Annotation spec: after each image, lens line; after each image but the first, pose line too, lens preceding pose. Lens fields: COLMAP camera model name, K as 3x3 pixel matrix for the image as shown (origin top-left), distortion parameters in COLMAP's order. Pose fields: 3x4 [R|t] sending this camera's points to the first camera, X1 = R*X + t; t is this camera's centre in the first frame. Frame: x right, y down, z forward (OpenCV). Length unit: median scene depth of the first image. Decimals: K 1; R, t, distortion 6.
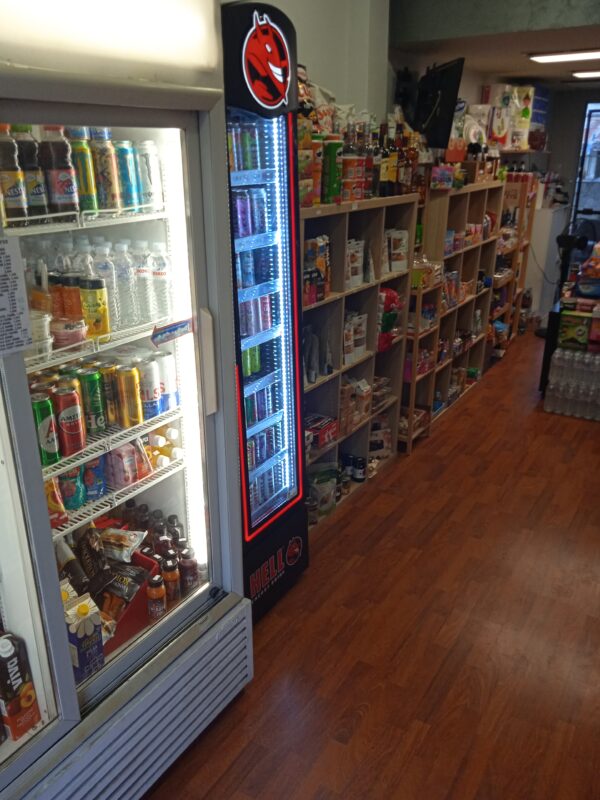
lens RADIAL K [[665.3, 0, 299.2], [0, 665.3, 399.1], [0, 0, 1]] dist [0.025090, -0.009380]
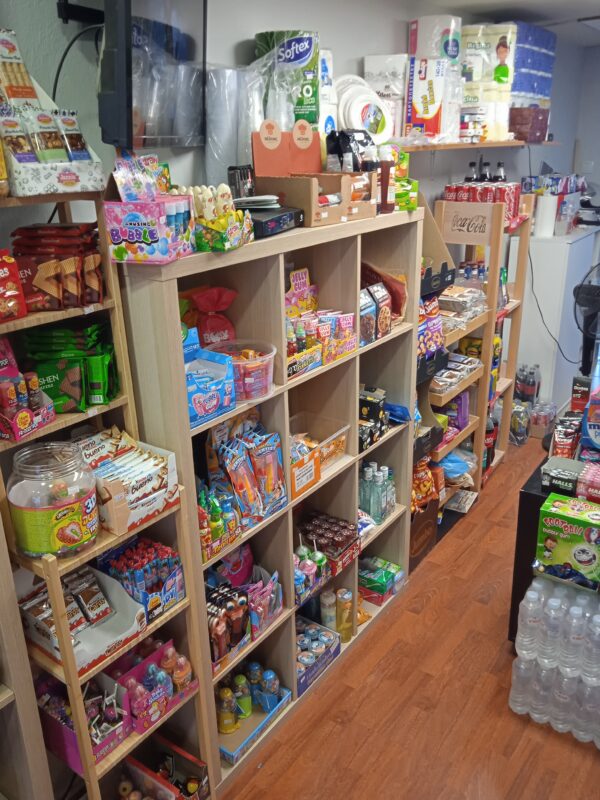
lens RADIAL K [[665.3, 0, 301.7], [0, 665.3, 402.4], [0, 0, 1]] dist [0.025090, -0.009380]
pose [[0.996104, -0.006842, -0.087921, 0.251004], [0.007063, 0.999973, 0.002203, -0.183497], [0.087903, -0.002815, 0.996125, 0.499711]]
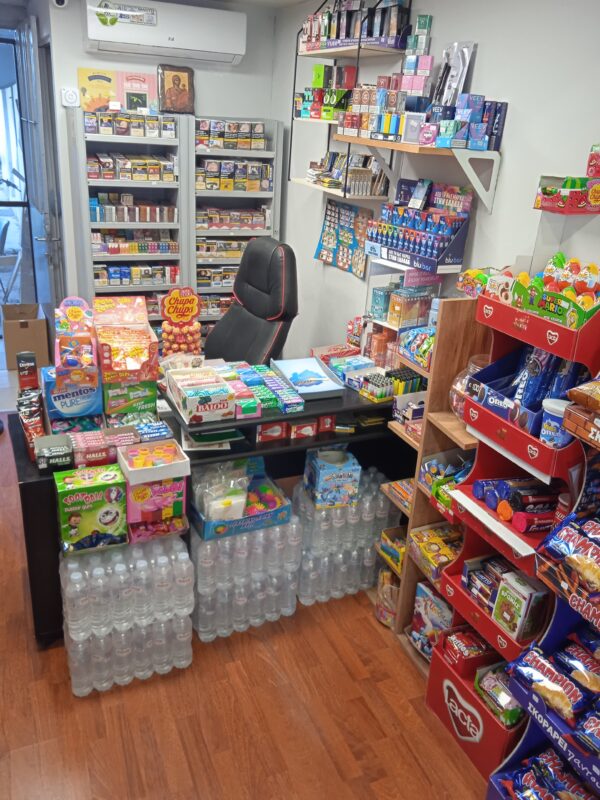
lens RADIAL K [[665.3, 0, 299.7], [0, 665.3, 397.1], [0, 0, 1]] dist [0.025090, -0.009380]
pose [[0.572155, -0.277914, 0.771623, 0.152570], [0.233832, 0.957065, 0.171318, -0.204336], [-0.786105, 0.082409, 0.612575, 0.556906]]
